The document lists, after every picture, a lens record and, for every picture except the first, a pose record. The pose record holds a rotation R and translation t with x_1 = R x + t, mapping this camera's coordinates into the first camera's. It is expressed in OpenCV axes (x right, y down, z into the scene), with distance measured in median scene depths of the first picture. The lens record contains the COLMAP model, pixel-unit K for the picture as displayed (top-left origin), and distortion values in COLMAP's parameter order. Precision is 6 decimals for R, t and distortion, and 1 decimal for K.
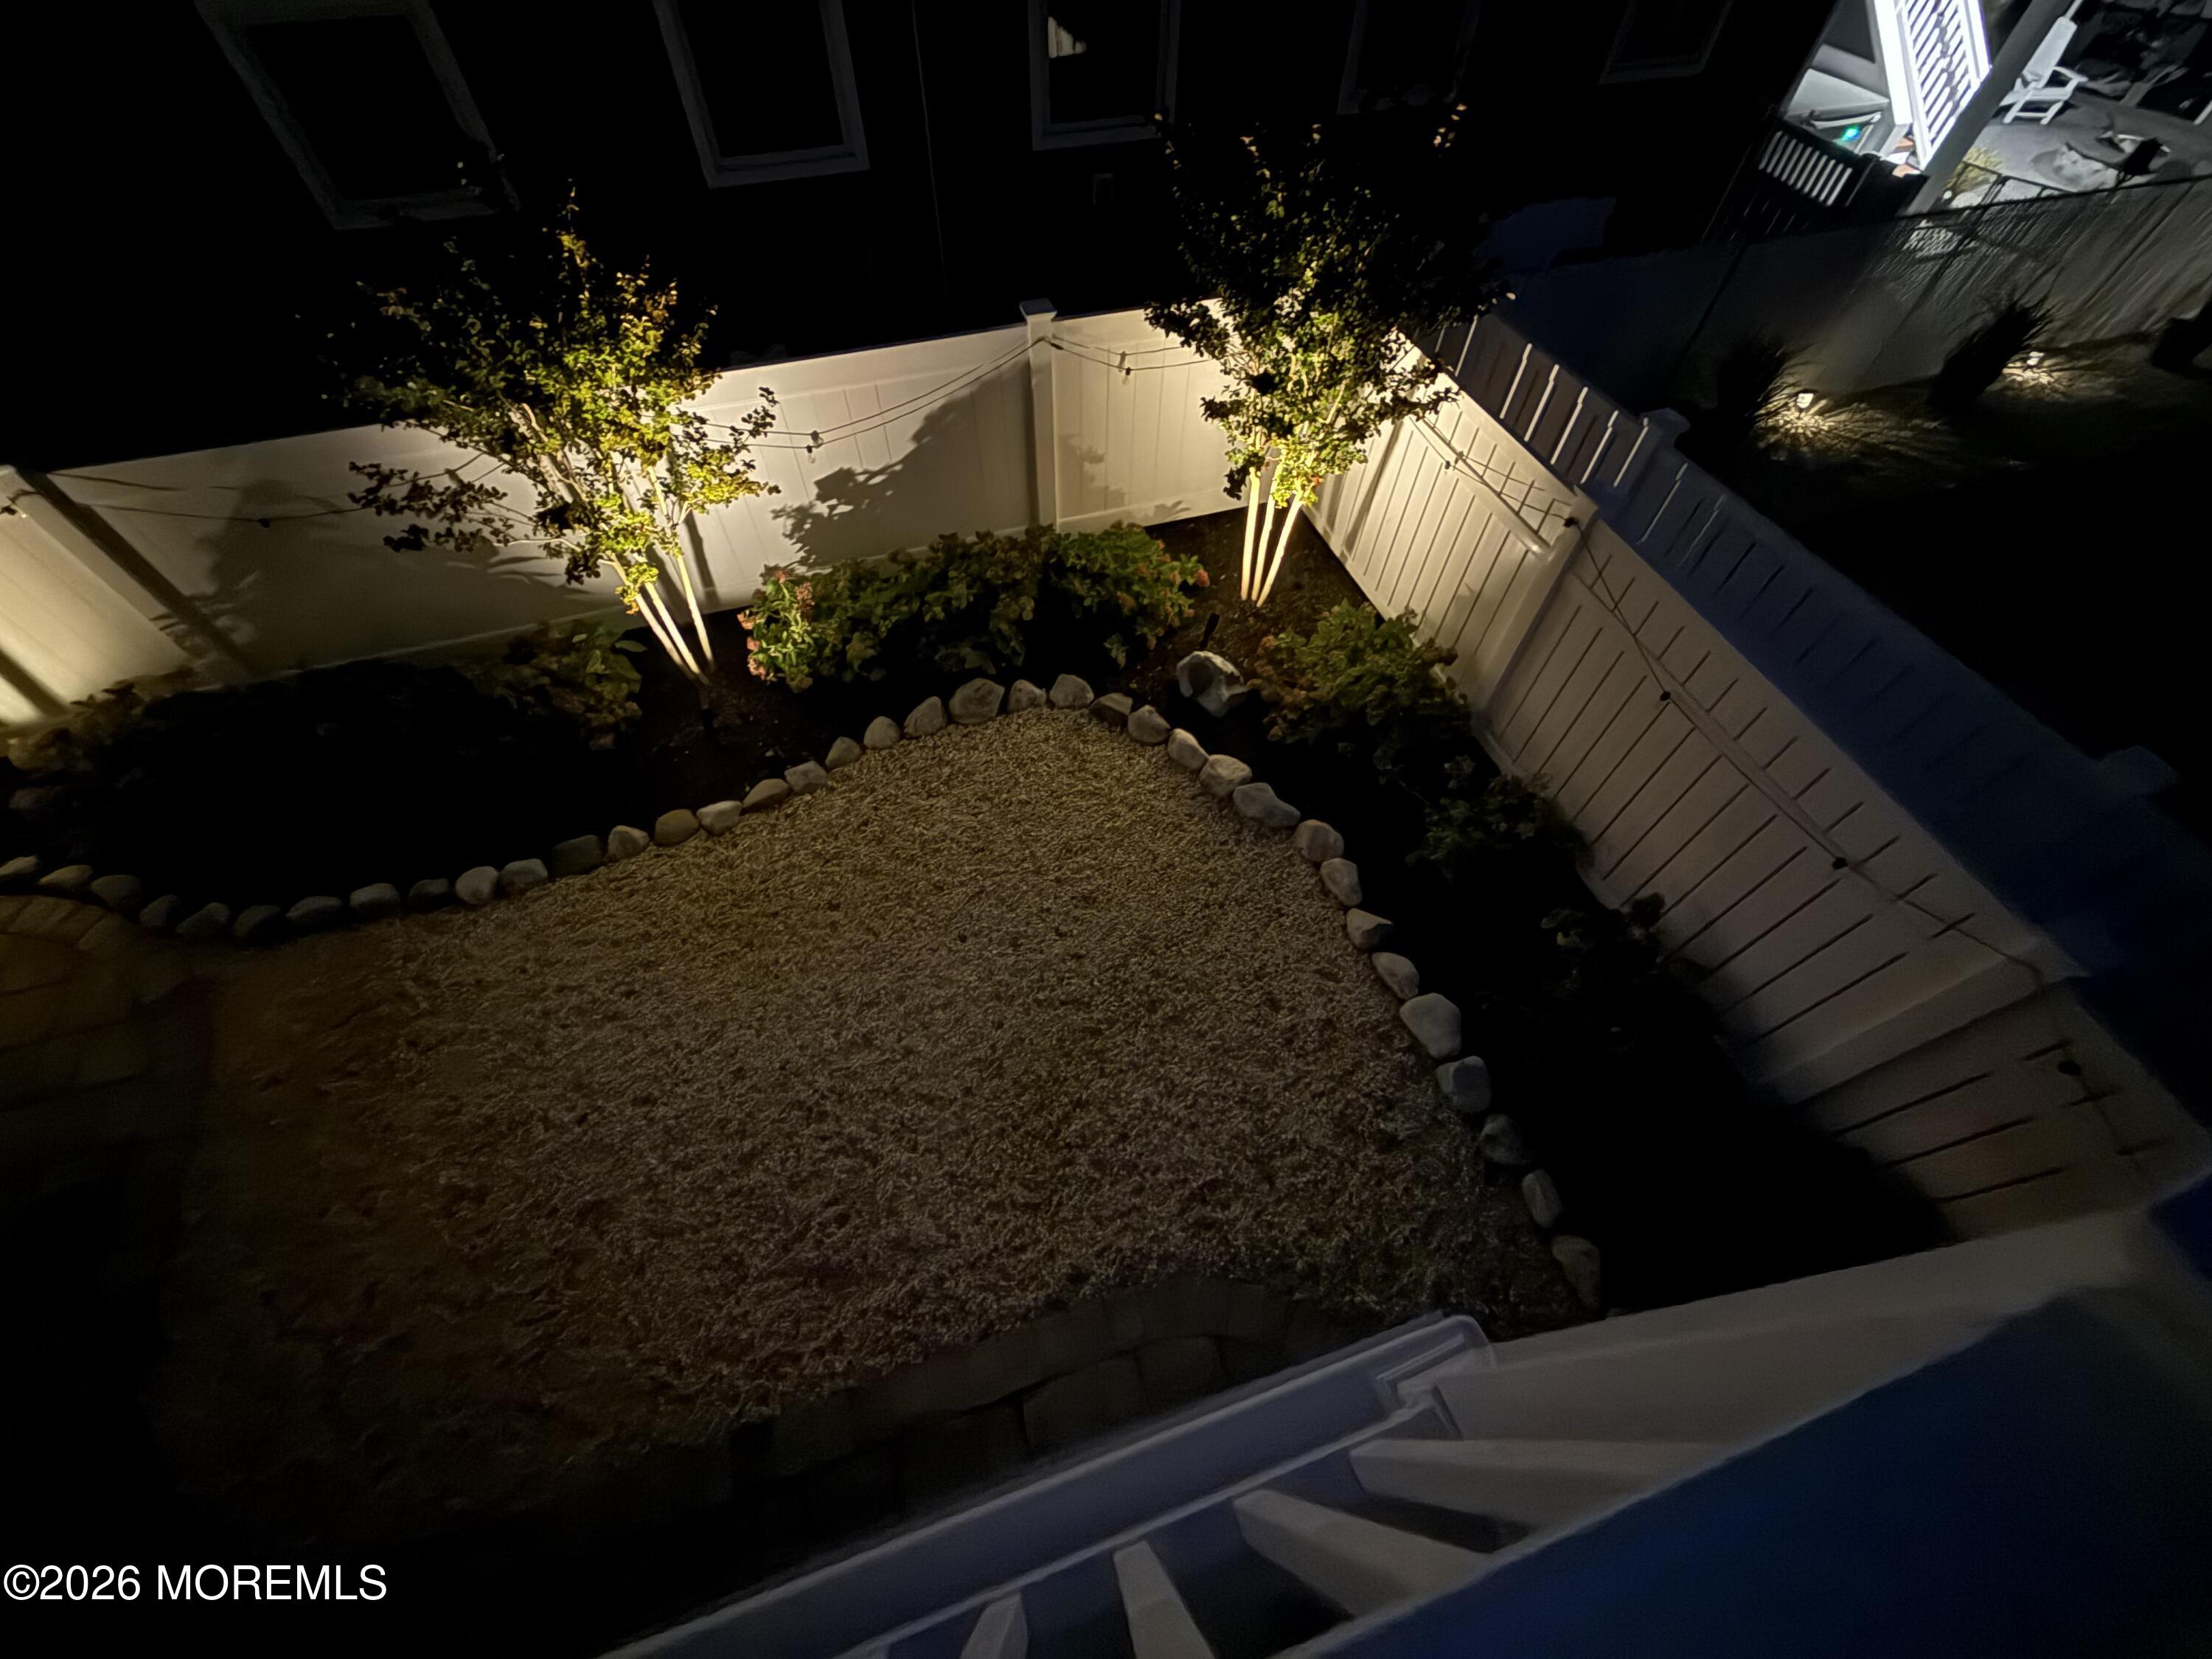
lens RADIAL K [[878.3, 0, 1101.8], [0, 878.3, 826.0], [0, 0, 1]] dist [0.000010, 0.000018]
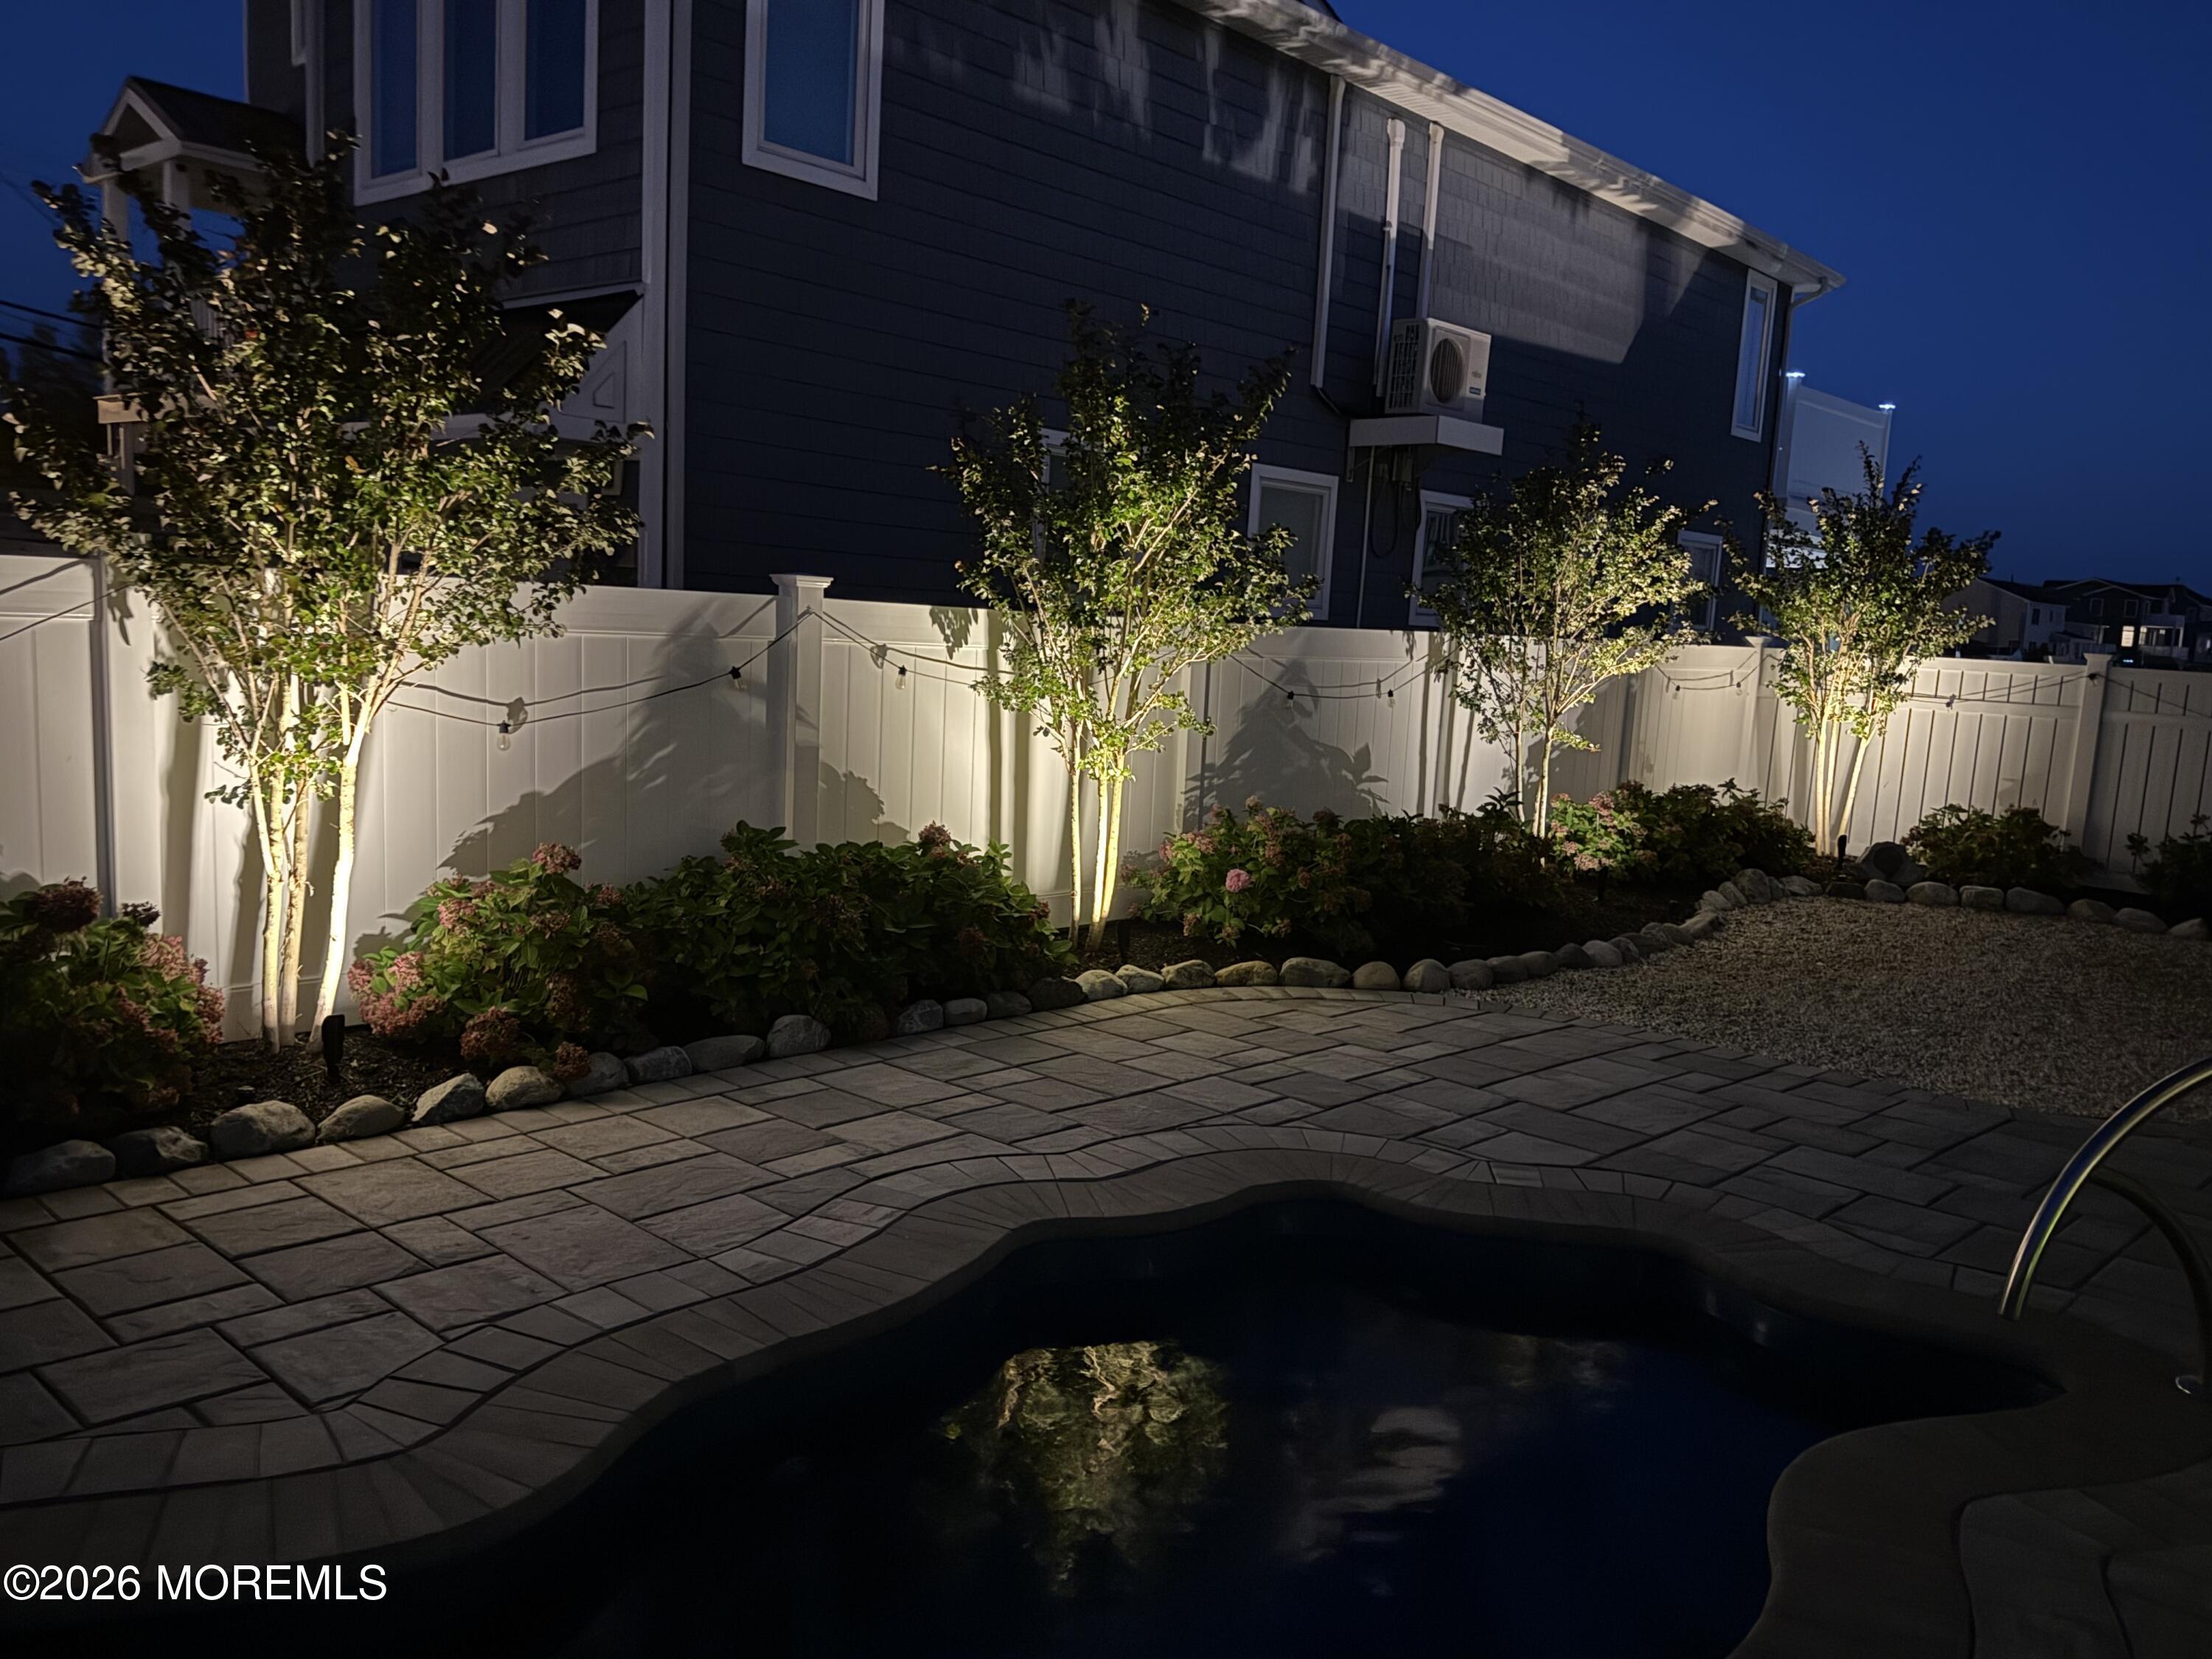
lens RADIAL K [[1730.6, 0, 1114.1], [0, 1730.6, 829.3], [0, 0, 1]] dist [0.178760, -0.304435]
pose [[0.880416, -0.026787, 0.473444, -1.809763], [0.364745, 0.676269, -0.640017, 0.873907], [-0.303031, 0.736168, 0.605169, -0.073520]]
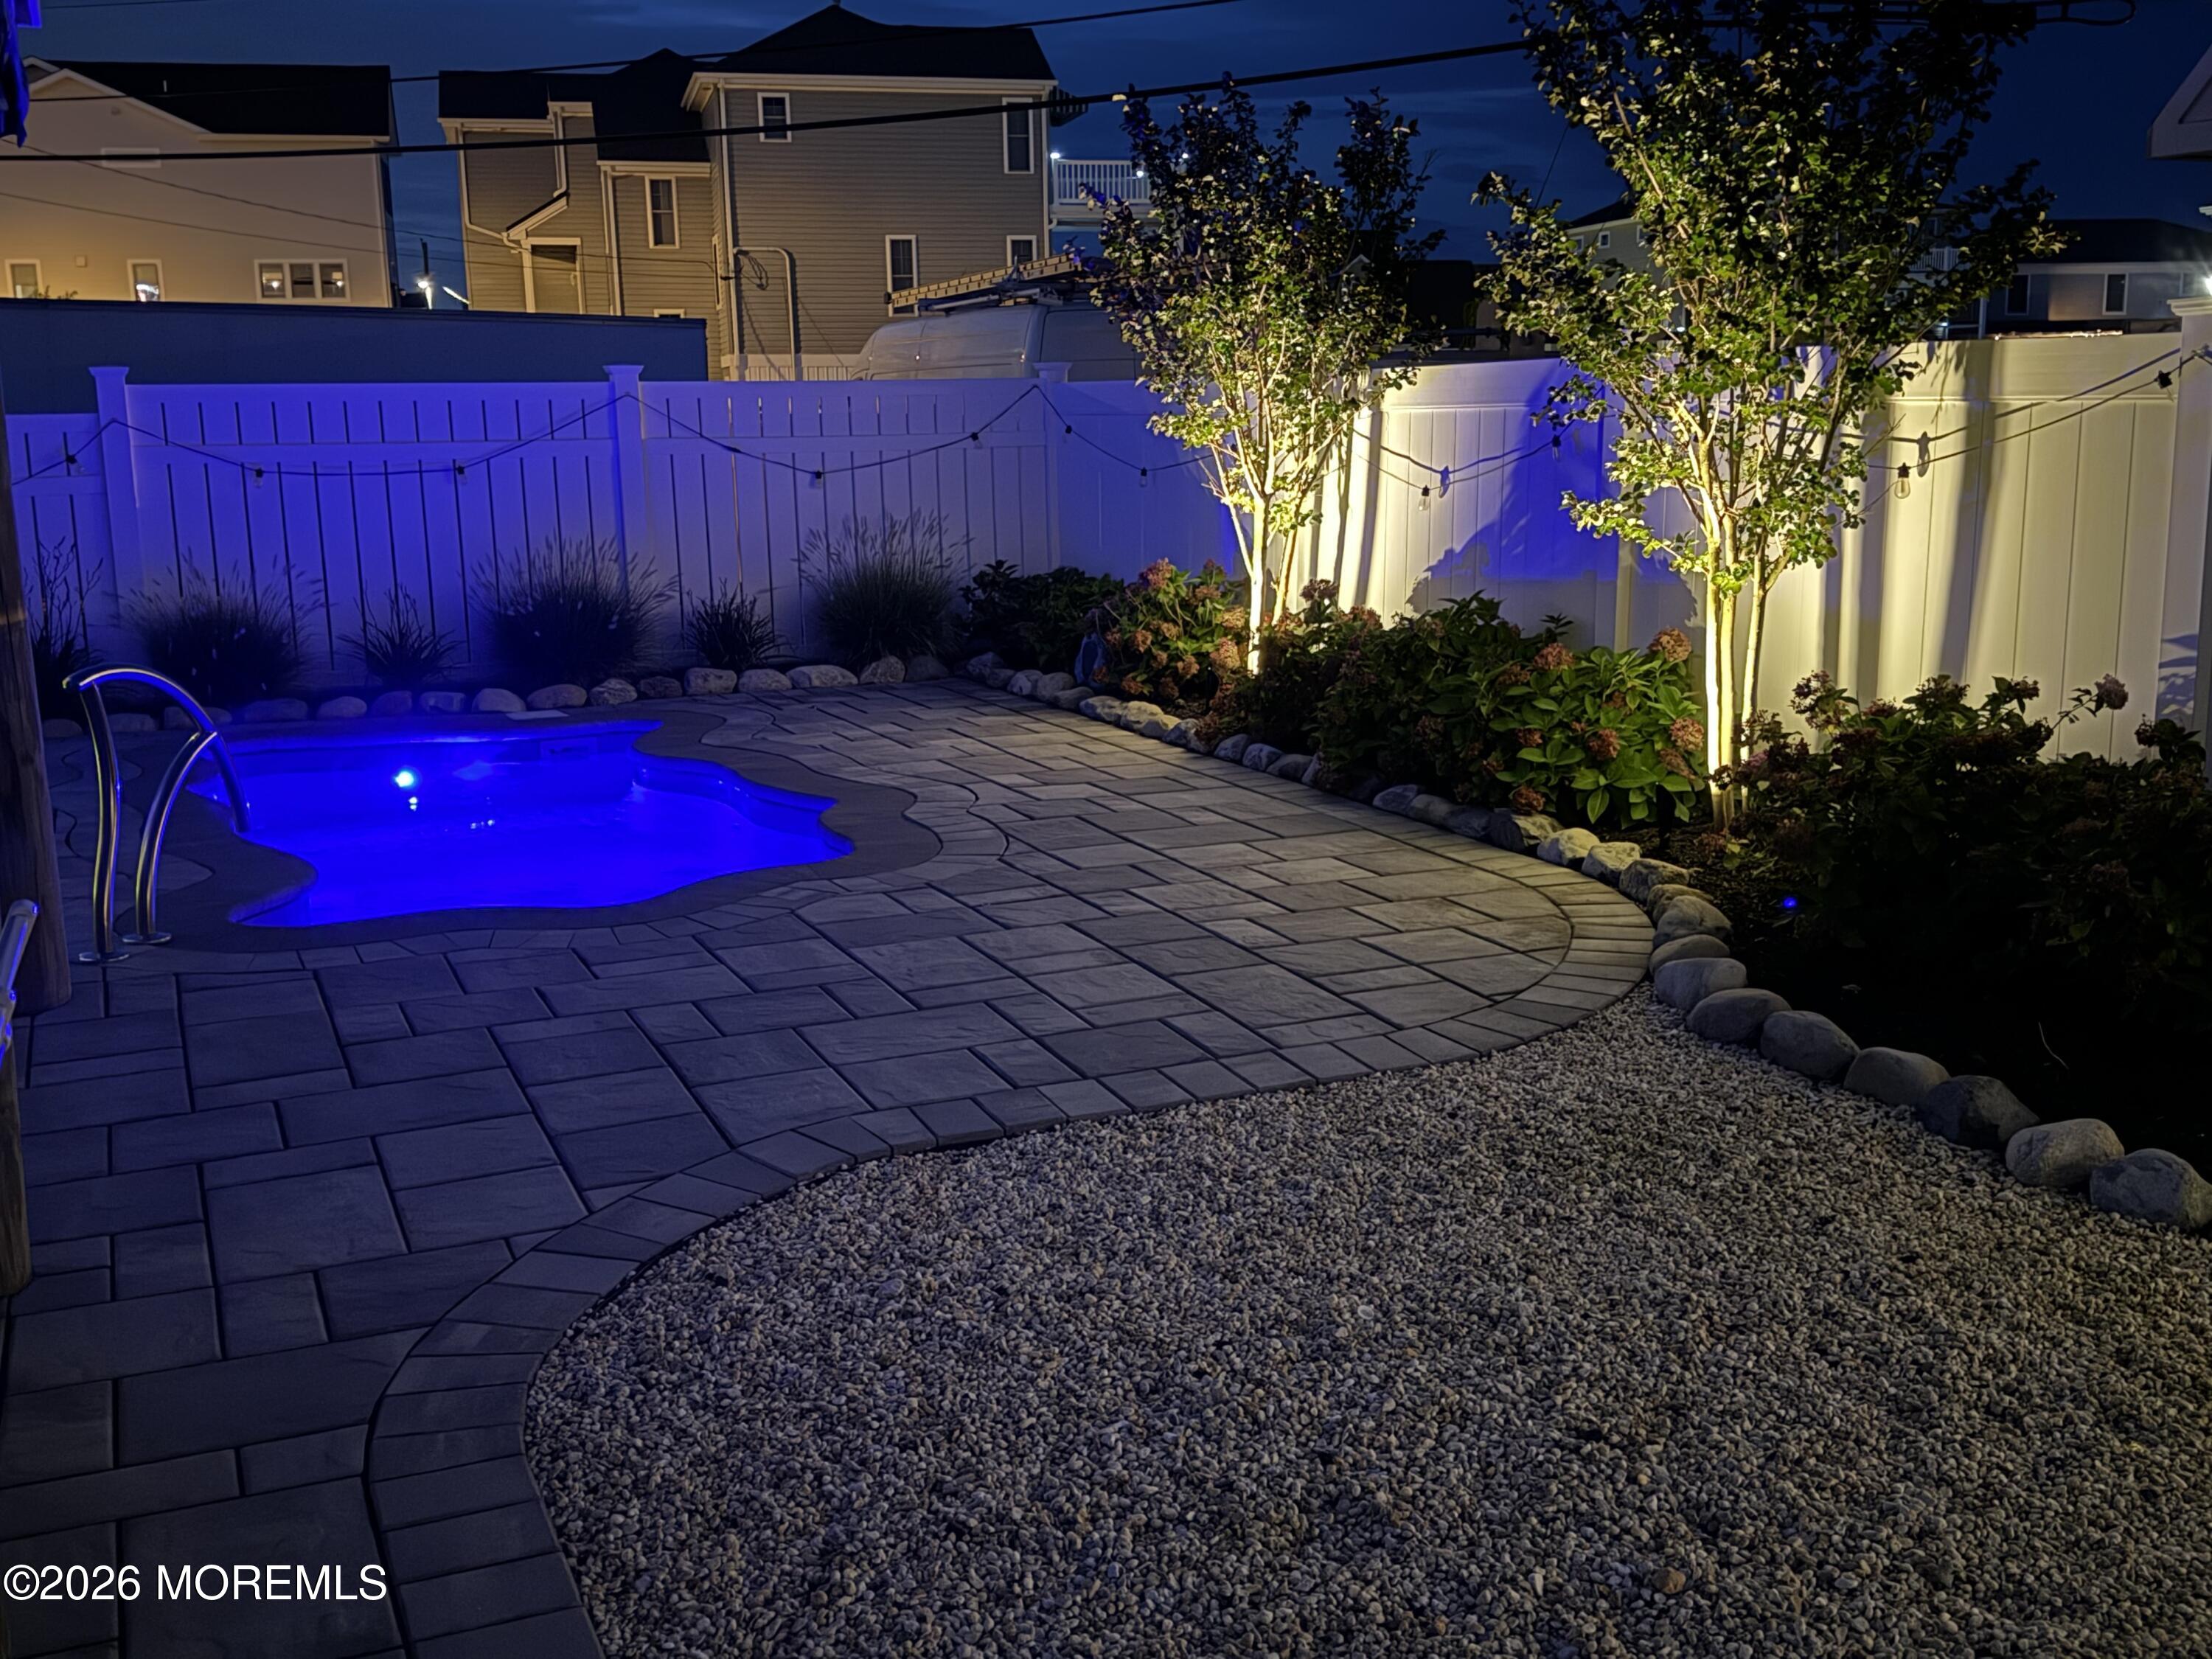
lens RADIAL K [[2169.3, 0, 1106.0], [0, 2169.3, 829.5], [0, 0, 1]] dist [0.171550, -0.357506]
pose [[0.089837, 0.175115, -0.980441, 0.113970], [-0.806486, 0.590410, 0.031555, 0.244810], [0.584388, 0.787877, 0.194269, 0.430690]]
